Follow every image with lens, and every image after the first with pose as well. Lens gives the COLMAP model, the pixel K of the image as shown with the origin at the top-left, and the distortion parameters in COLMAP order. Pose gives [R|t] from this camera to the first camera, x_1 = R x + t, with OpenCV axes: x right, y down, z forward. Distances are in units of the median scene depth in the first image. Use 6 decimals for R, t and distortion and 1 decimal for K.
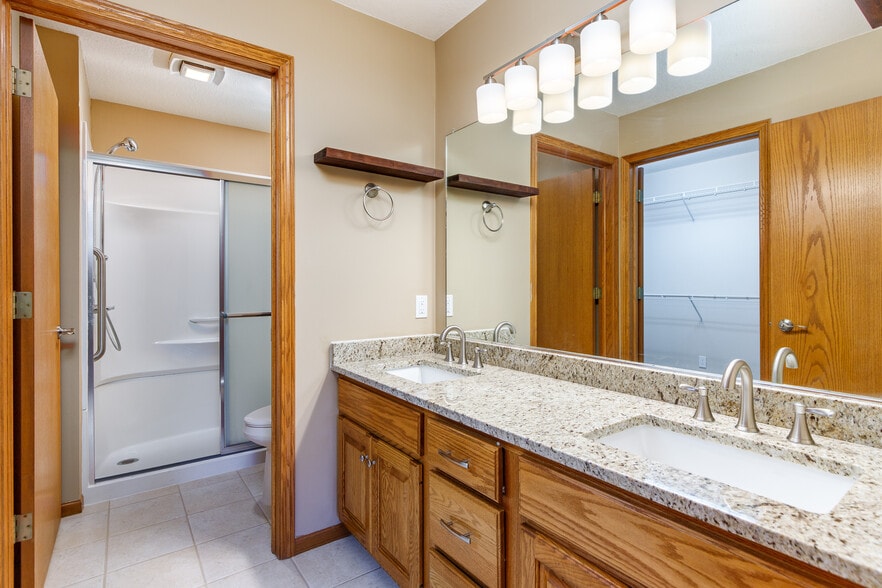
lens RADIAL K [[433.0, 0, 442.0], [0, 433.0, 289.4], [0, 0, 1]] dist [0.003616, 0.000580]
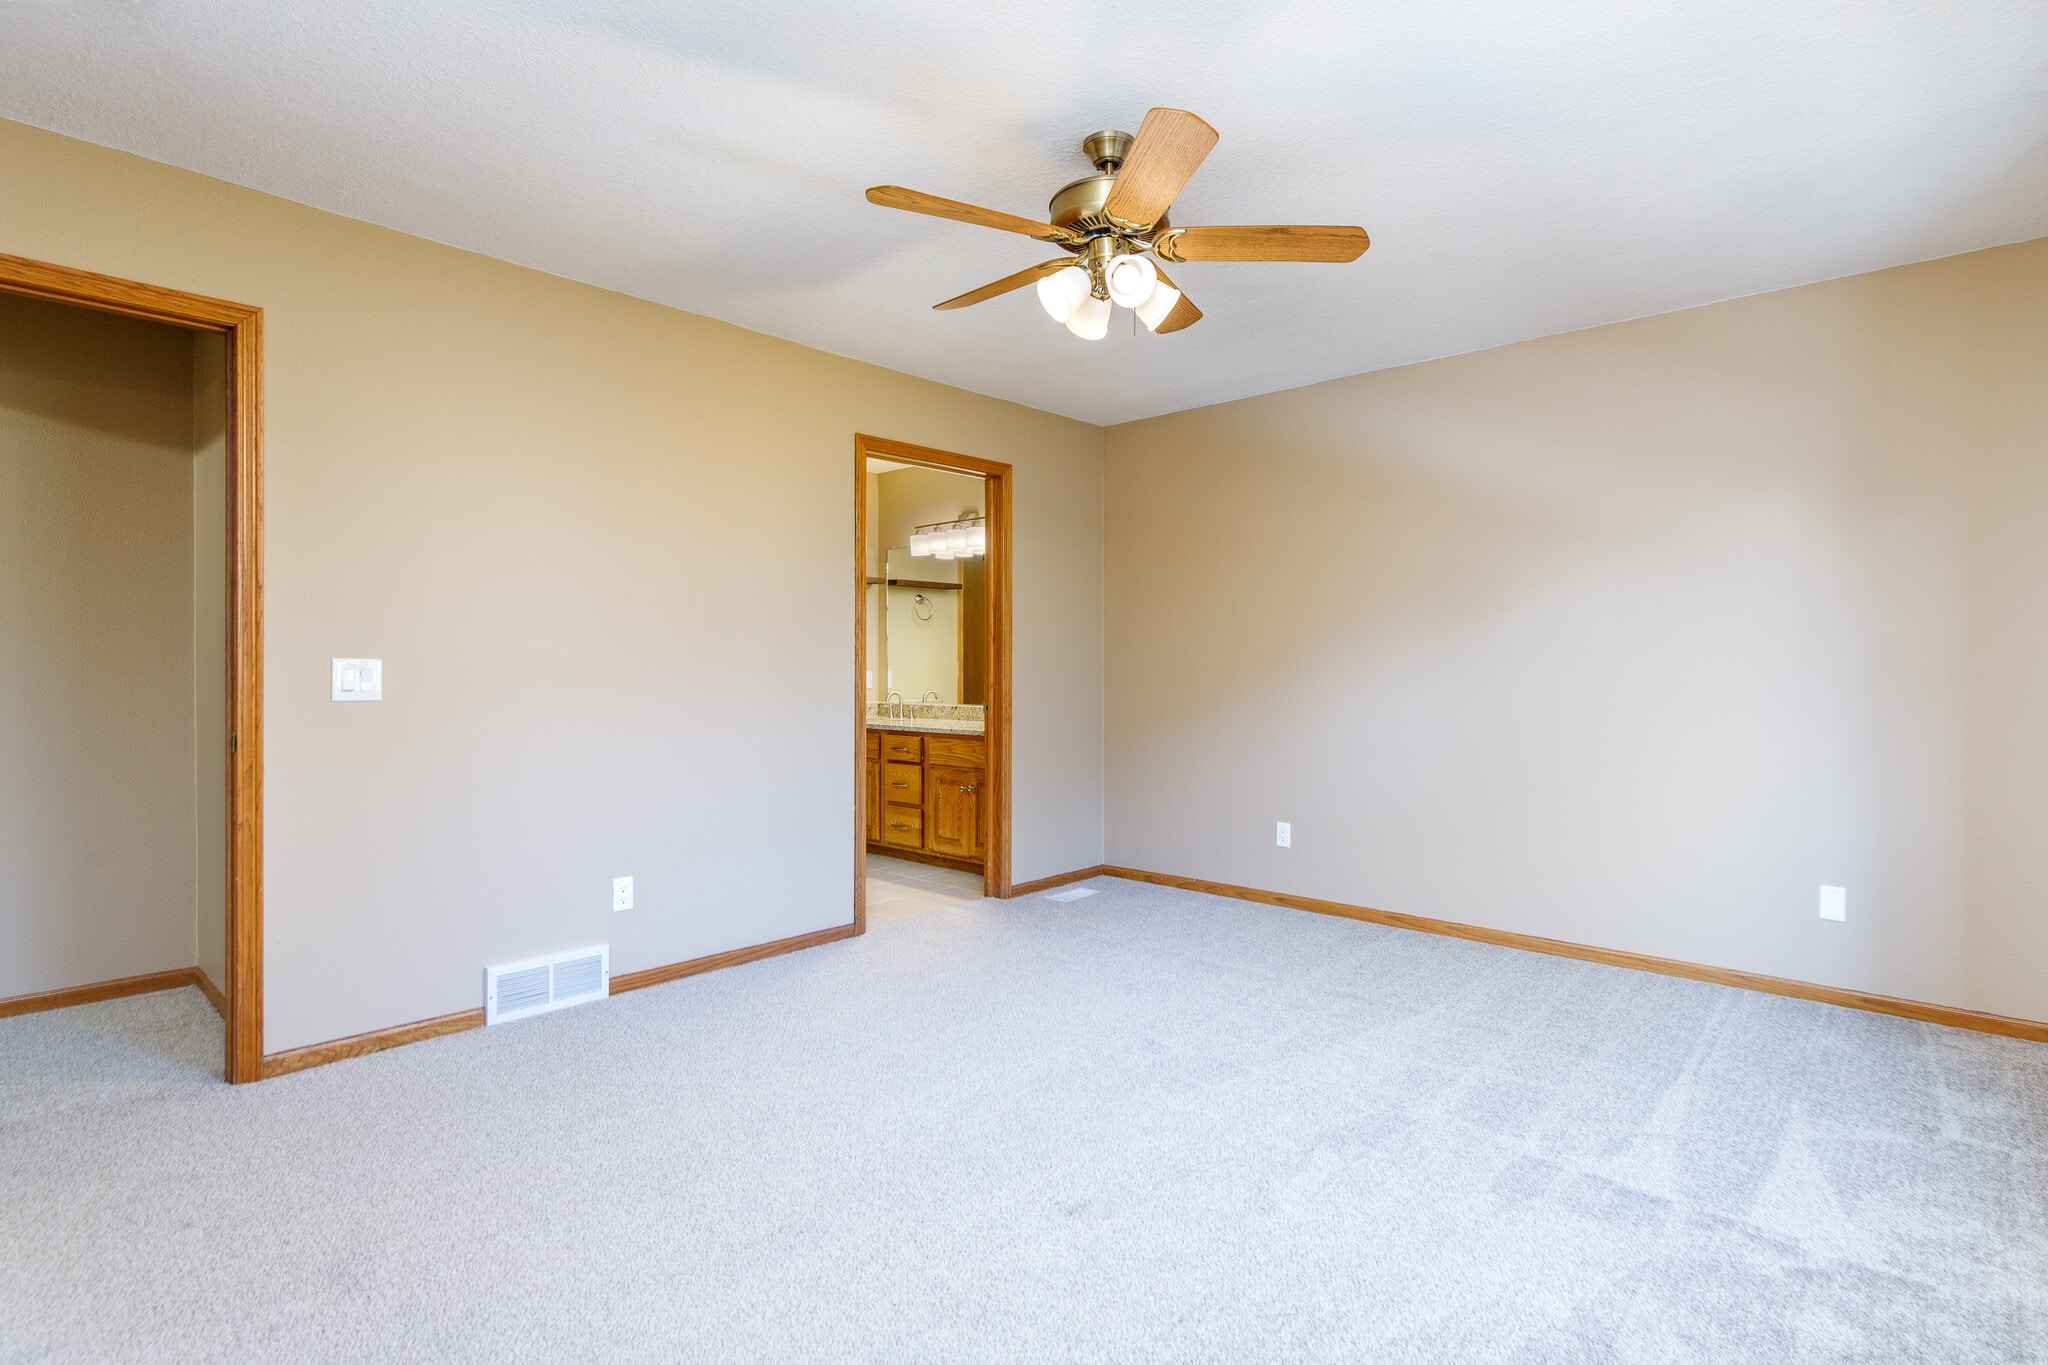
lens RADIAL K [[1005.5, 0, 1032.9], [0, 1005.5, 677.6], [0, 0, 1]] dist [0.003616, 0.000580]
pose [[0.980489, 0.000061, 0.196576, -0.194003], [-0.000437, 0.999998, 0.001872, 0.031250], [-0.196576, -0.001921, 0.980487, -2.558386]]
